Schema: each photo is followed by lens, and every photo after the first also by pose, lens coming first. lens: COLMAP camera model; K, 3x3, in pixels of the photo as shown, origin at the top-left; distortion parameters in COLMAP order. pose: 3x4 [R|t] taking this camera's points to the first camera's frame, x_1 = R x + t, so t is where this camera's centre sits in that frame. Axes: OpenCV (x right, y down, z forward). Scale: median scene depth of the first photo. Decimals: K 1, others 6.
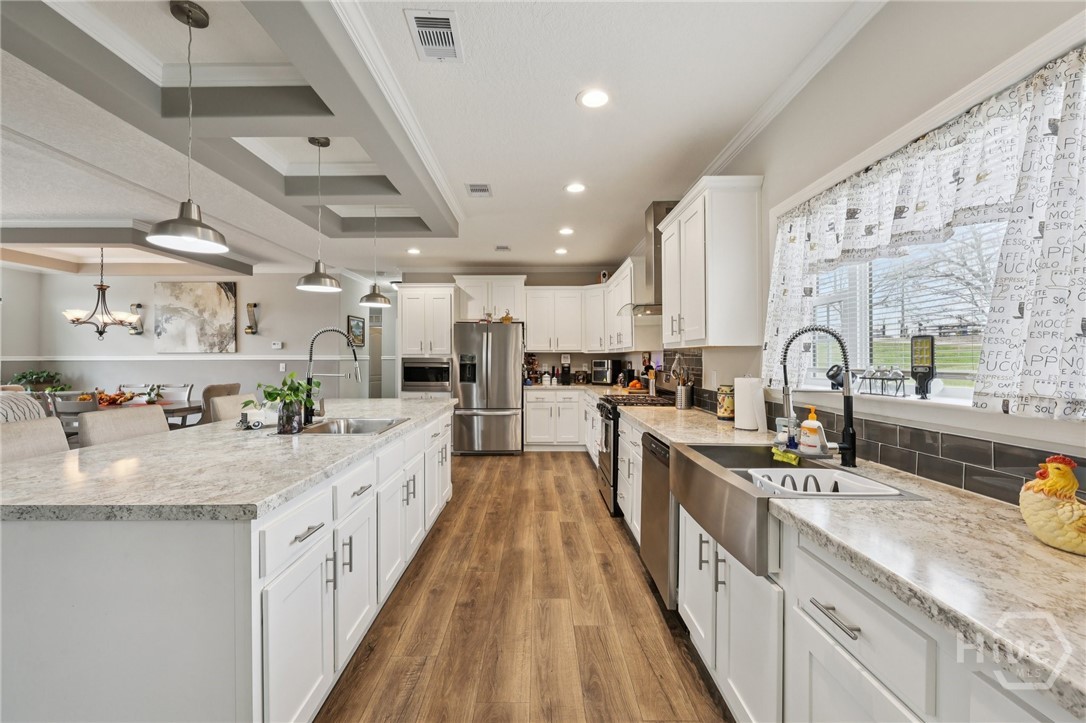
lens RADIAL K [[441.4, 0, 539.2], [0, 441.4, 358.5], [0, 0, 1]] dist [-0.003430, 0.001543]
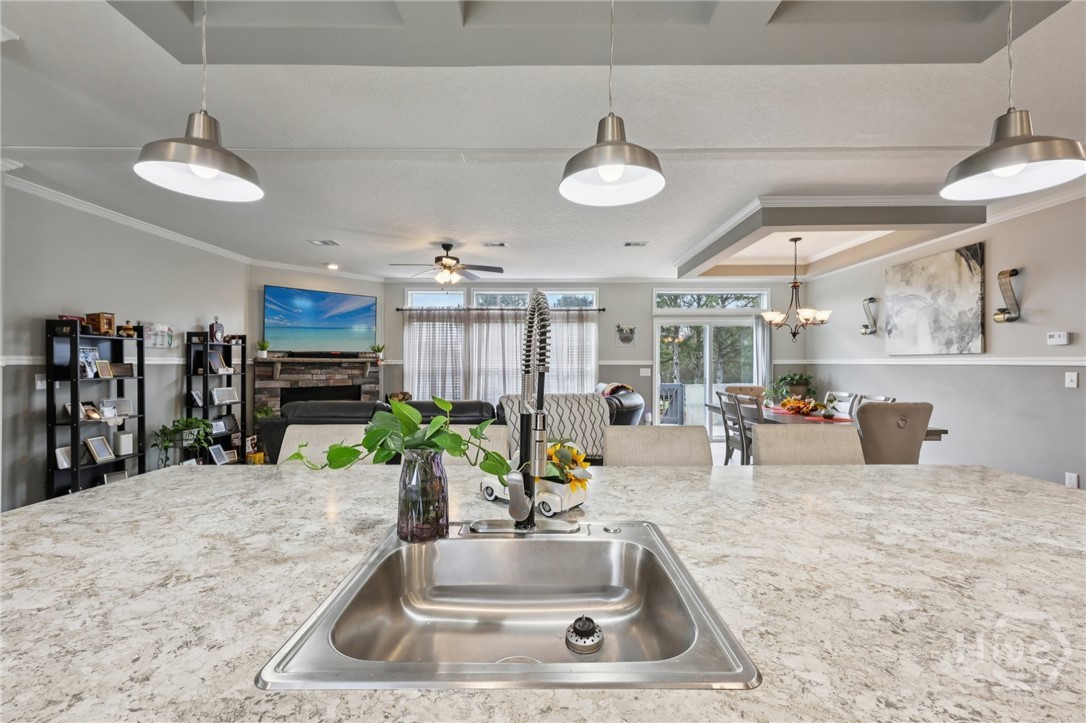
lens RADIAL K [[441.4, 0, 548.6], [0, 441.4, 361.4], [0, 0, 1]] dist [-0.003430, 0.001543]
pose [[-0.000925, 0.001286, -0.999999, -0.057426], [-0.001894, 0.999997, 0.001288, -0.001468], [0.999998, 0.001896, -0.000923, 0.380812]]
